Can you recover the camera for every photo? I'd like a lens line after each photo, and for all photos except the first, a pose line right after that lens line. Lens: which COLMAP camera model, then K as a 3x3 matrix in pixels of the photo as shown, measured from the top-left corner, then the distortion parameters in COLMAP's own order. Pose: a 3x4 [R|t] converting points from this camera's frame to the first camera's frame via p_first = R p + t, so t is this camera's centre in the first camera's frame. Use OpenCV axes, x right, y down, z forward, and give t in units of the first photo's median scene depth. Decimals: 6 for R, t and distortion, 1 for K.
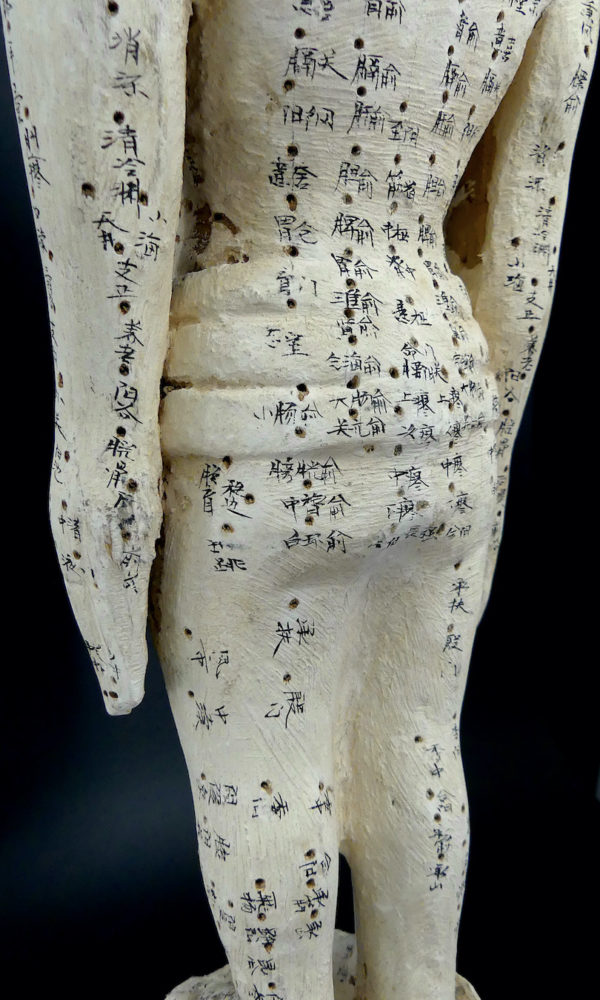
lens RADIAL K [[834.2, 0, 300.5], [0, 834.2, 597.1], [0, 0, 1]] dist [-0.034754, 0.011171]
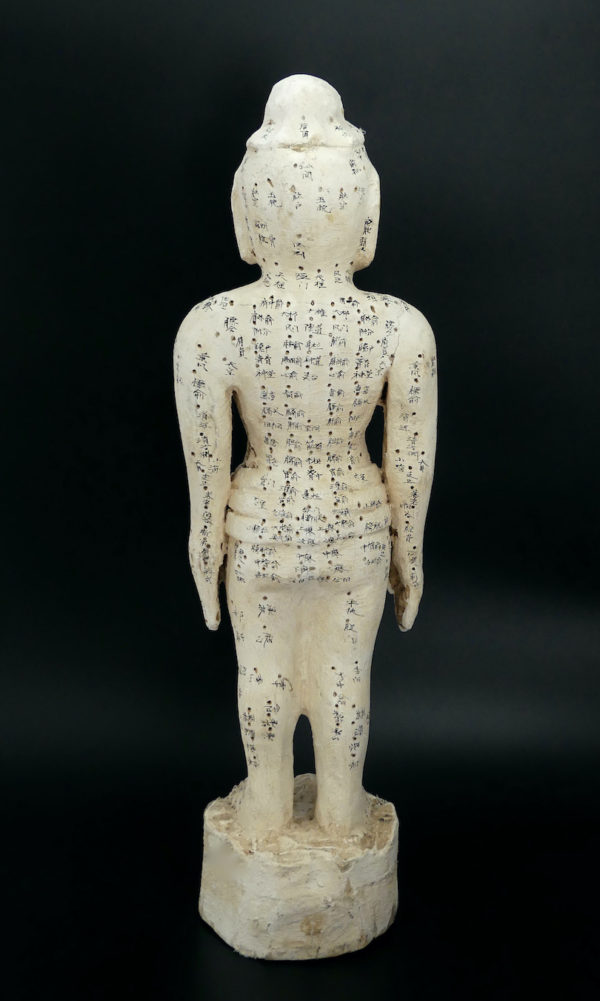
lens RADIAL K [[1612.0, 0, 281.6], [0, 1612.0, 499.3], [0, 0, 1]] dist [-0.088897, -0.048750]
pose [[0.836855, 0.146807, -0.527372, 2.708005], [-0.135838, 0.988928, 0.059739, -0.619969], [0.530303, 0.021644, 0.847532, -3.291591]]
